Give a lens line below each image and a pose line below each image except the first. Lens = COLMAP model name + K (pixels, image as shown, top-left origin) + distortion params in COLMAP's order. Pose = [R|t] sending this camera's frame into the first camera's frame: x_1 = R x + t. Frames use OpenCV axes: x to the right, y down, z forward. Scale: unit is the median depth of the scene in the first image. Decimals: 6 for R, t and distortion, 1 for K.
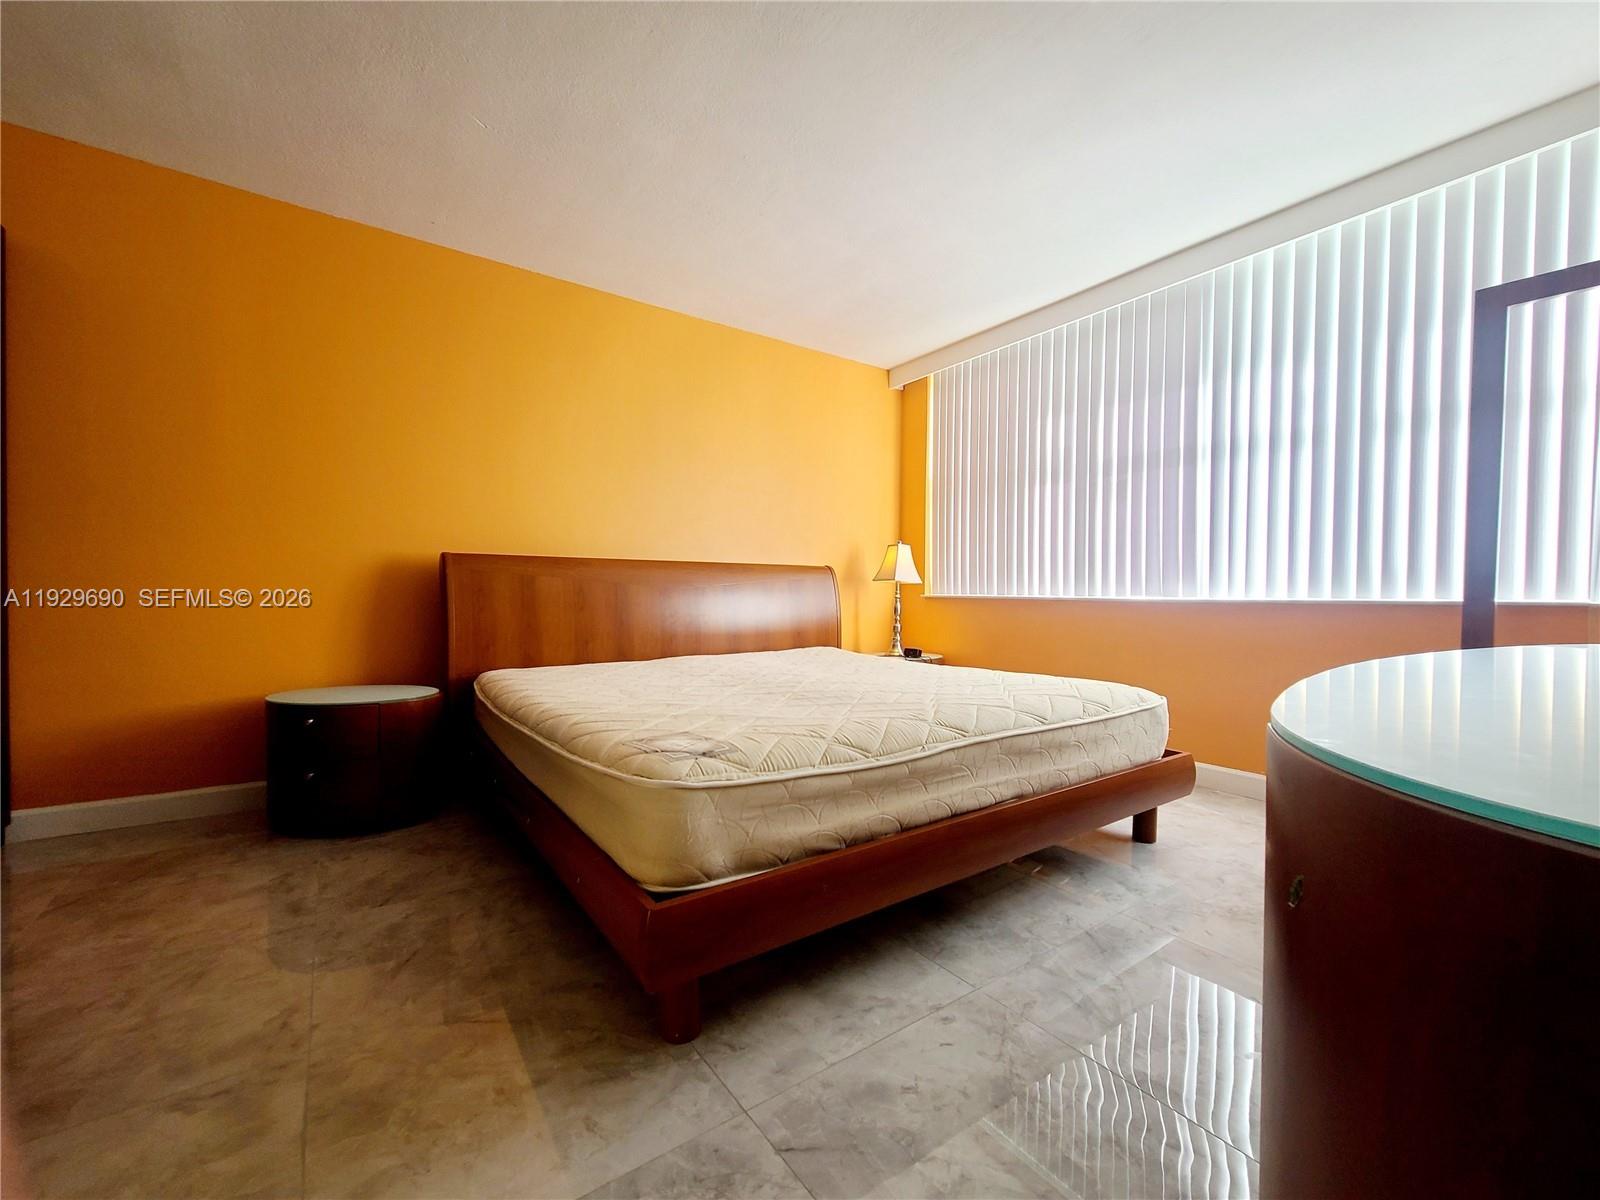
lens RADIAL K [[652.1, 0, 800.5], [0, 652.1, 612.3], [0, 0, 1]] dist [-0.001289, 0.000178]
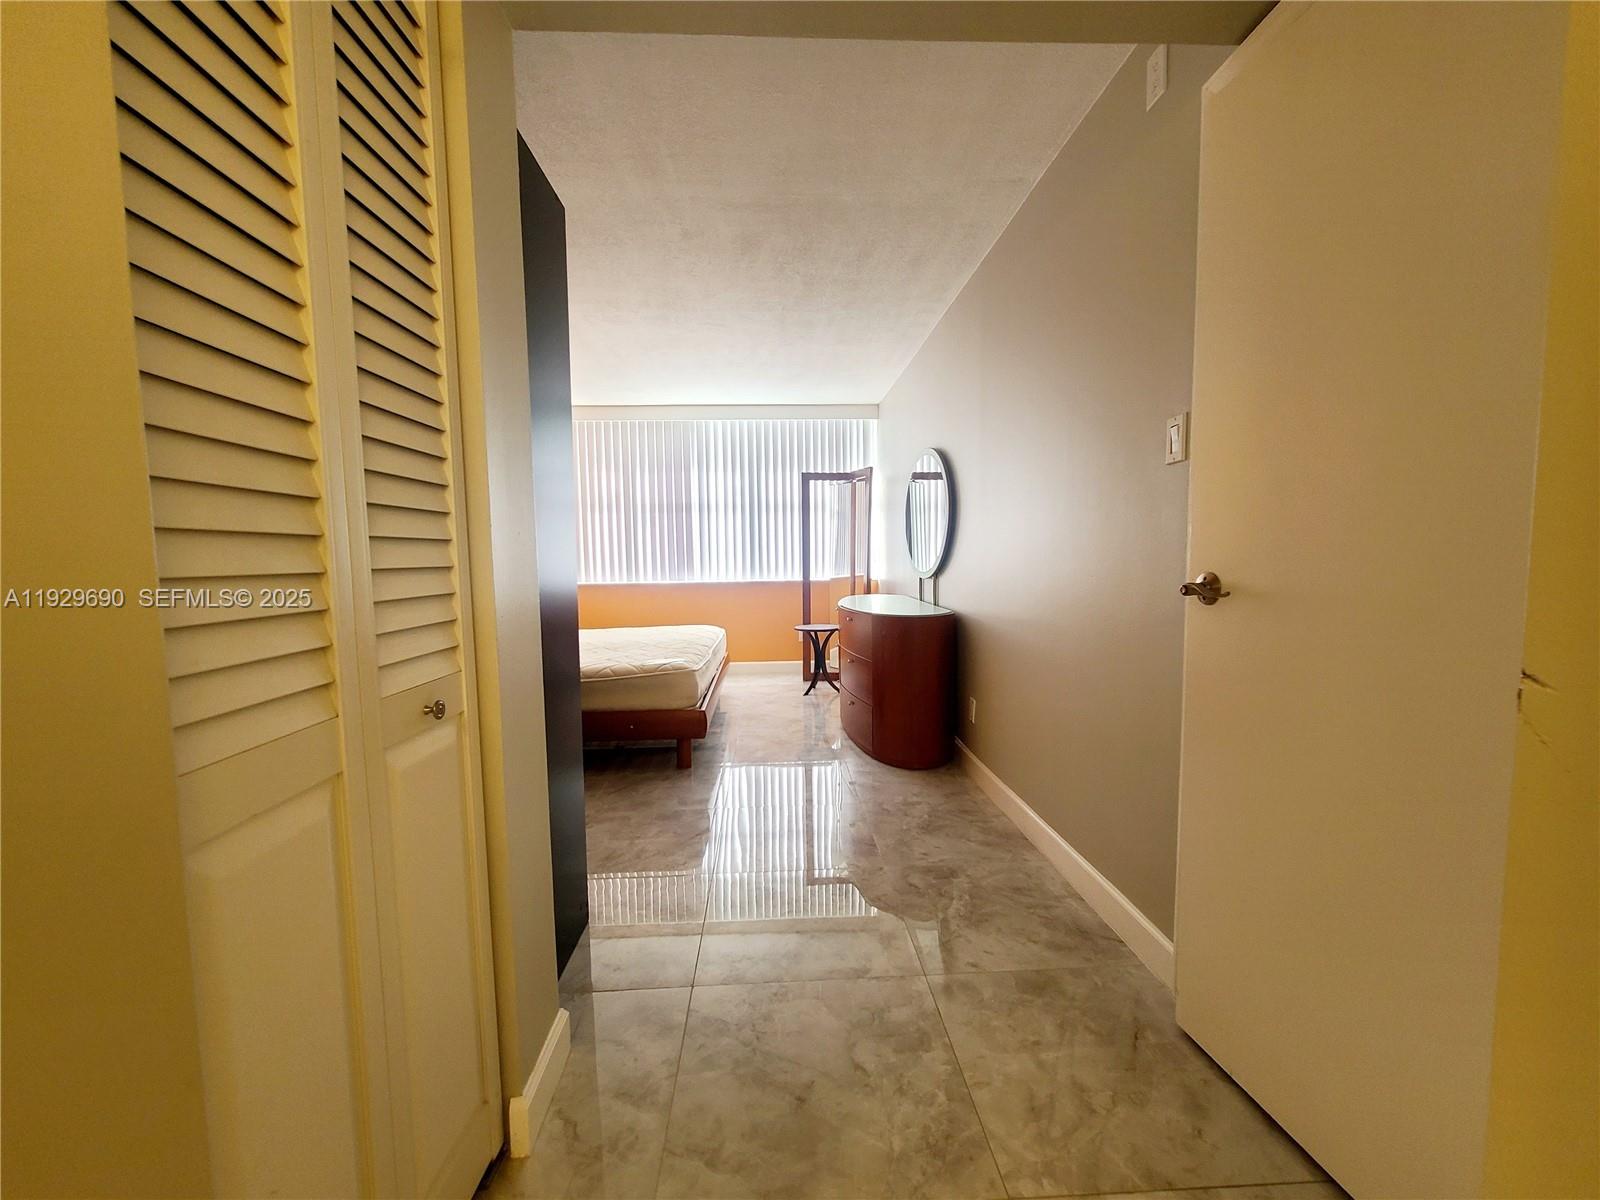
lens RADIAL K [[652.1, 0, 800.5], [0, 652.1, 612.3], [0, 0, 1]] dist [-0.001289, 0.000178]
pose [[0.546542, -0.086990, 0.832902, -0.896650], [0.044686, 0.996203, 0.074723, -0.064549], [-0.836239, -0.003620, 0.548353, -0.357887]]
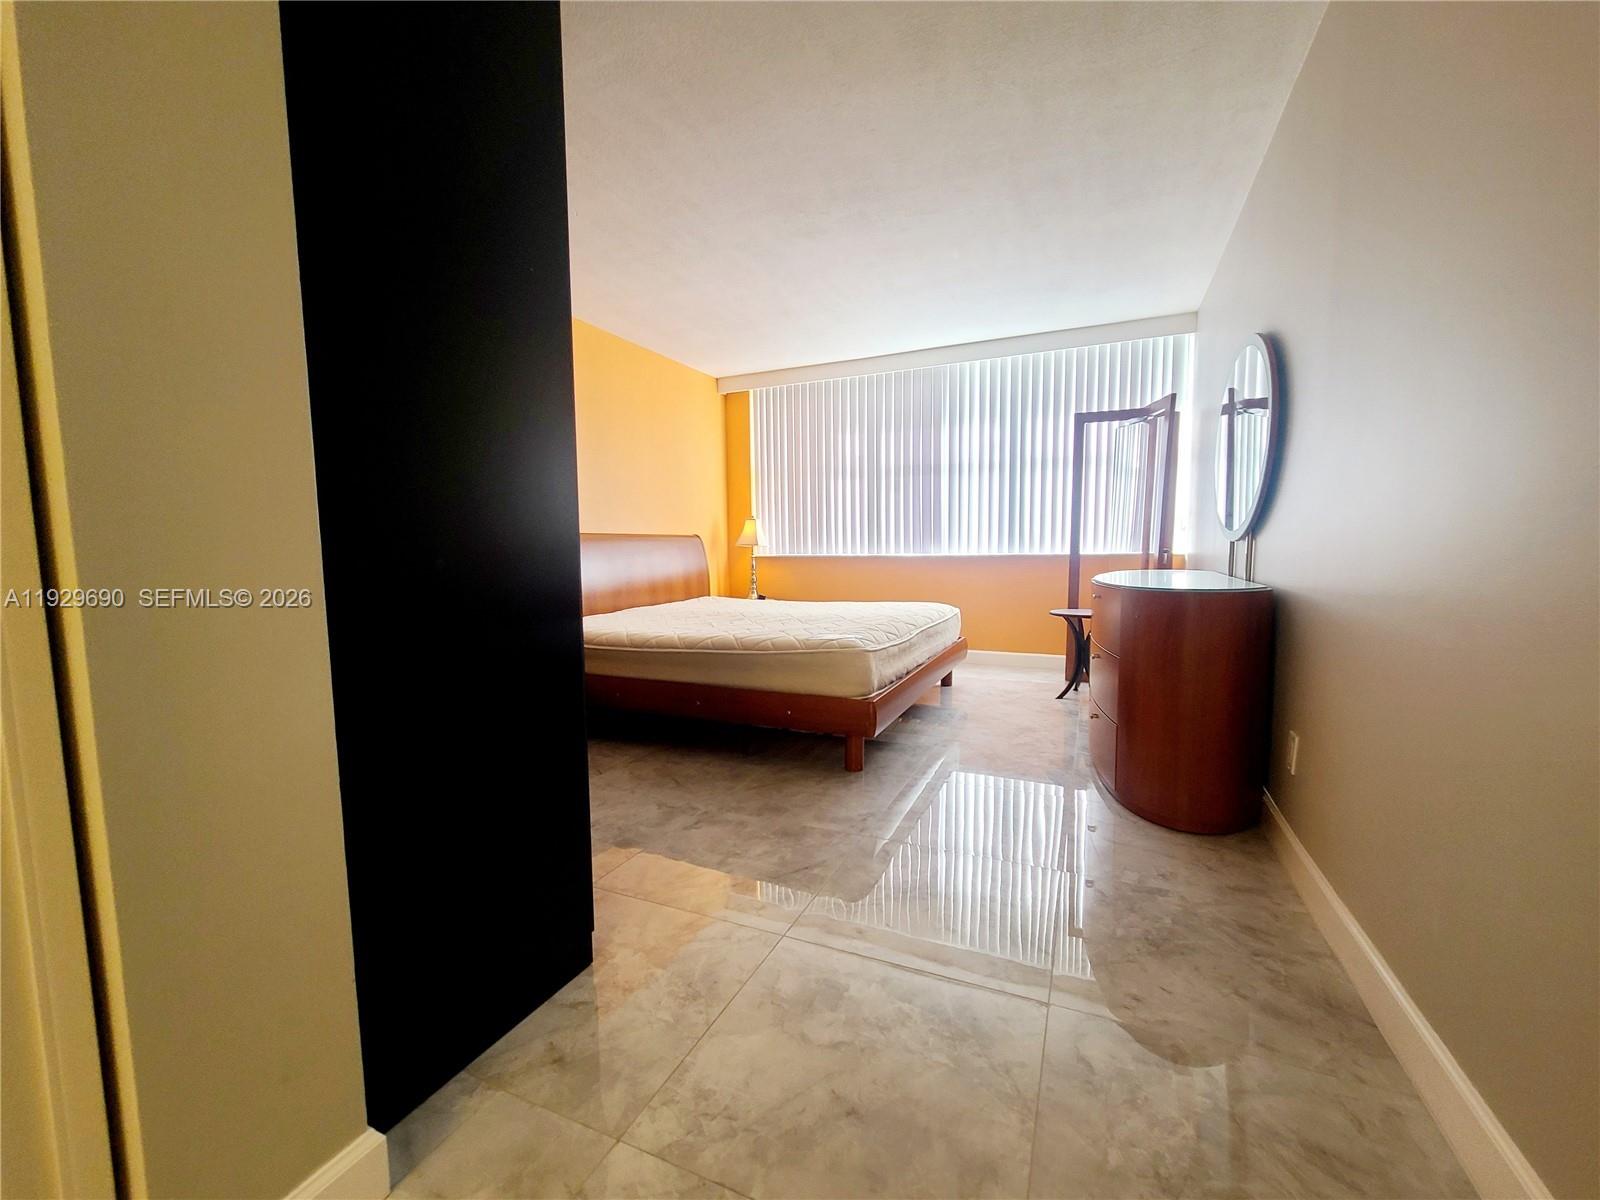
lens RADIAL K [[652.1, 0, 800.5], [0, 652.1, 612.3], [0, 0, 1]] dist [-0.001289, 0.000178]
pose [[0.866815, -0.065203, 0.494348, -0.586321], [0.032101, 0.996654, 0.075168, -0.011577], [-0.497595, -0.049288, 0.866008, -0.311297]]
